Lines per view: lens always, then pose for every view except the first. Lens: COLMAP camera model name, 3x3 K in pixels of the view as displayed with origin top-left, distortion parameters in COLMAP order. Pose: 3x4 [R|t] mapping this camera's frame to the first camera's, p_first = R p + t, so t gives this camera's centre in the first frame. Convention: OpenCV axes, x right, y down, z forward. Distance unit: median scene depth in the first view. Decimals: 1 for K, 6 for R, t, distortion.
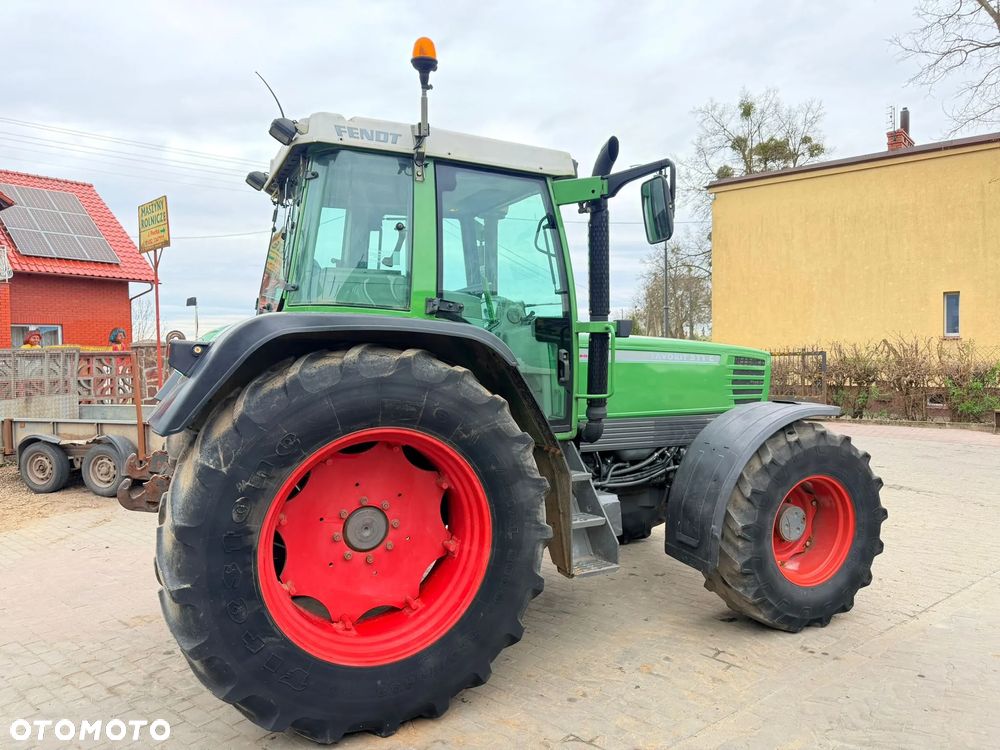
lens RADIAL K [[704.6, 0, 520.2], [0, 704.6, 377.0], [0, 0, 1]] dist [0.059184, -0.067358]
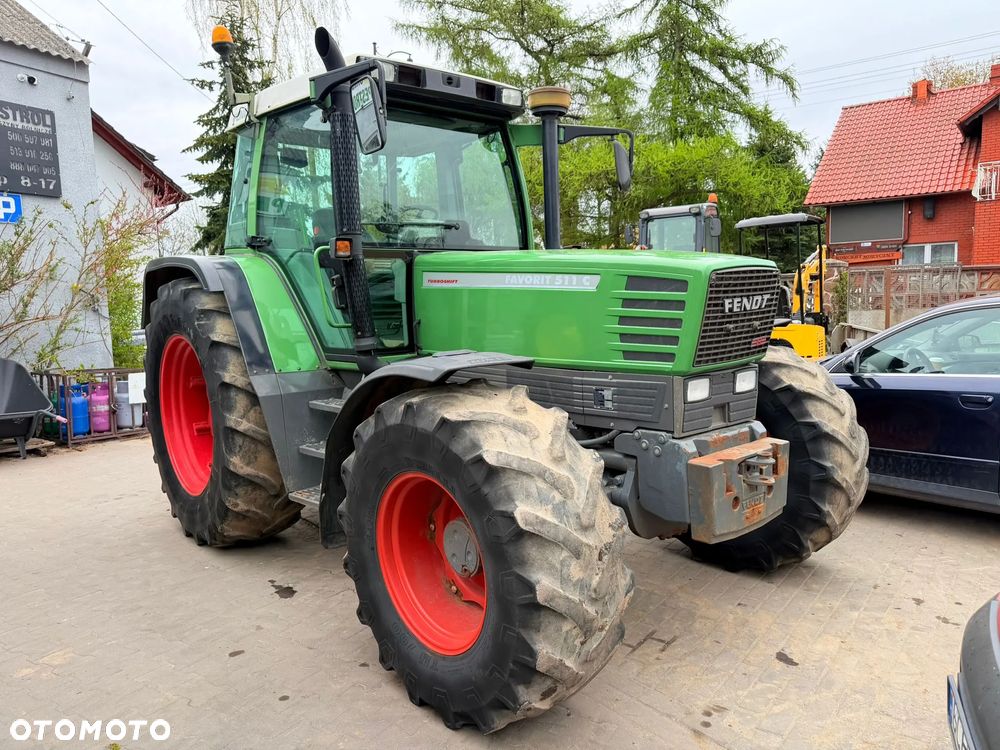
lens RADIAL K [[704.6, 0, 499.1], [0, 704.6, 379.6], [0, 0, 1]] dist [0.059184, -0.067358]
pose [[0.260030, 0.110767, -0.959226, 1.075206], [-0.020749, 0.993810, 0.109136, -0.007251], [0.965378, -0.008475, 0.260719, 0.971615]]
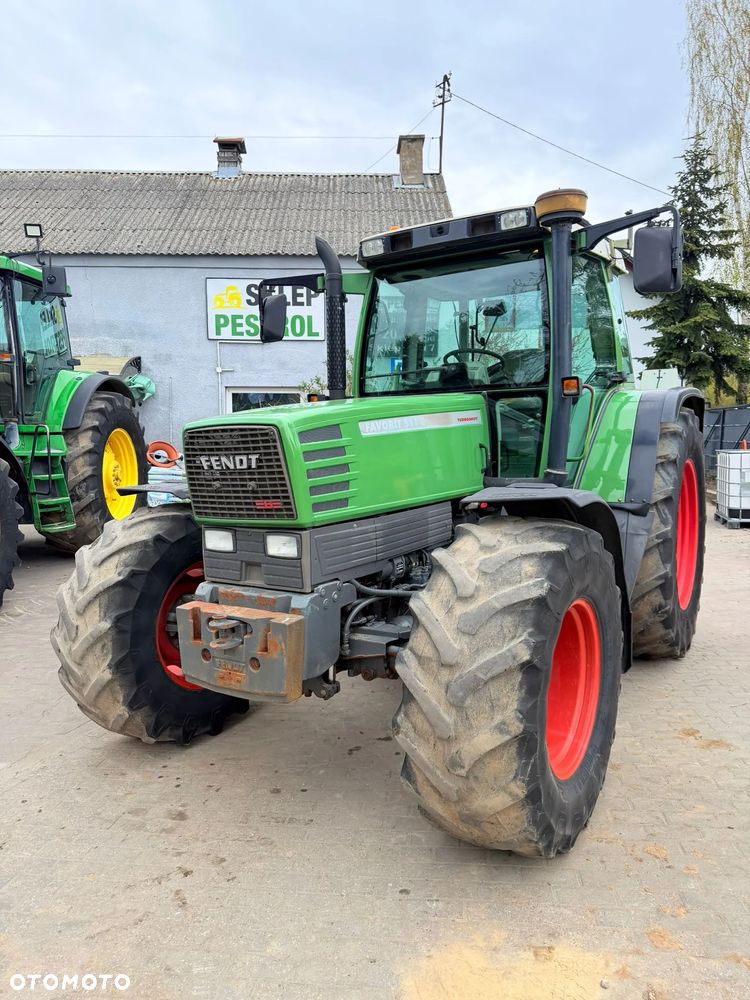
lens RADIAL K [[704.6, 0, 372.5], [0, 704.6, 498.3], [0, 0, 1]] dist [0.059184, -0.067358]
pose [[-0.844828, 0.070612, -0.530358, 0.701607], [-0.003621, 0.990476, 0.137640, -0.071773], [0.535026, 0.118202, -0.836526, 2.059469]]
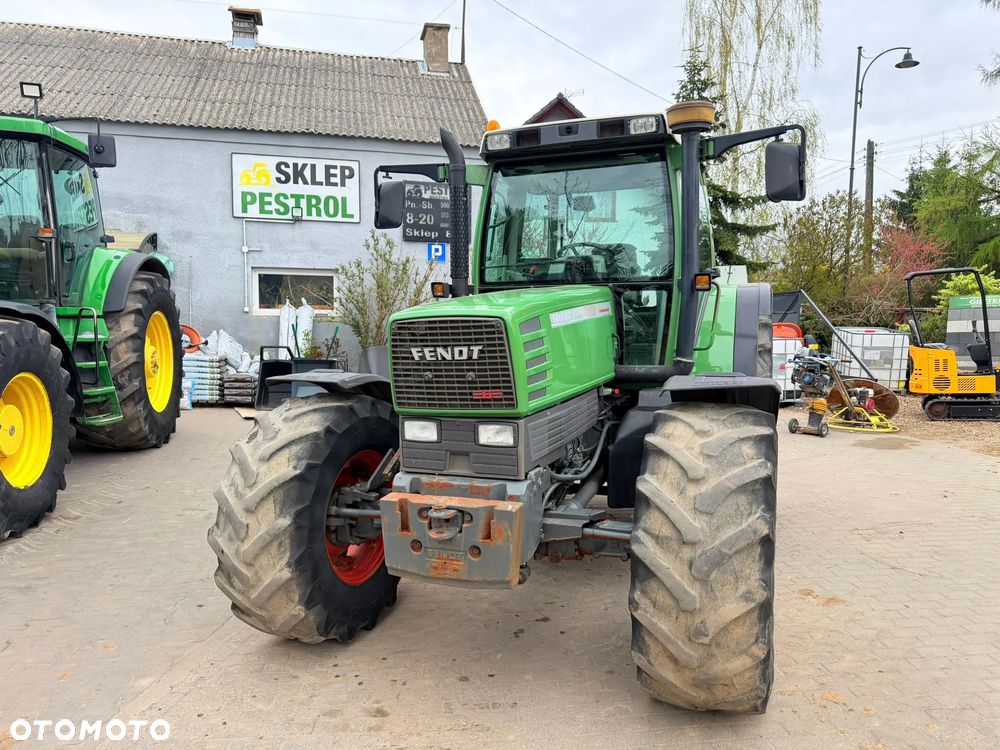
lens RADIAL K [[704.6, 0, 505.8], [0, 704.6, 372.2], [0, 0, 1]] dist [0.059184, -0.067358]
pose [[-0.717396, 0.068663, -0.693273, 0.894285], [-0.022753, 0.992291, 0.121823, -0.078714], [0.696294, 0.103169, -0.710304, 1.939220]]
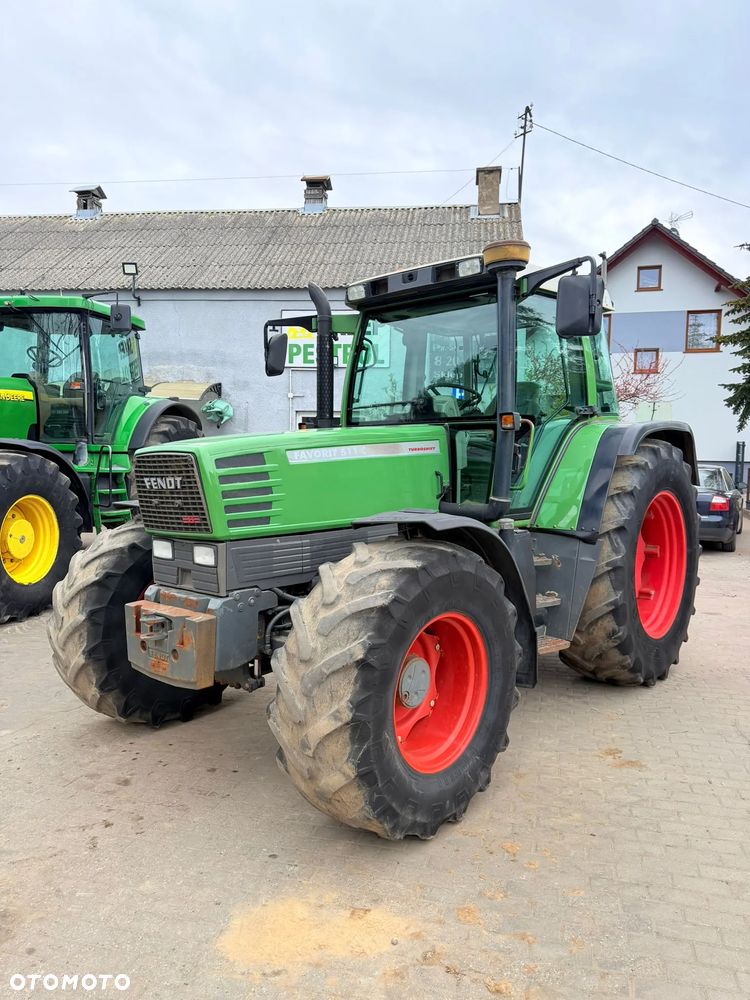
lens RADIAL K [[704.6, 0, 376.5], [0, 704.6, 504.6], [0, 0, 1]] dist [0.059184, -0.067358]
pose [[-0.915420, 0.032613, -0.401176, 0.553868], [-0.016124, 0.992941, 0.117511, -0.087270], [0.402177, 0.114041, -0.908432, 2.254276]]
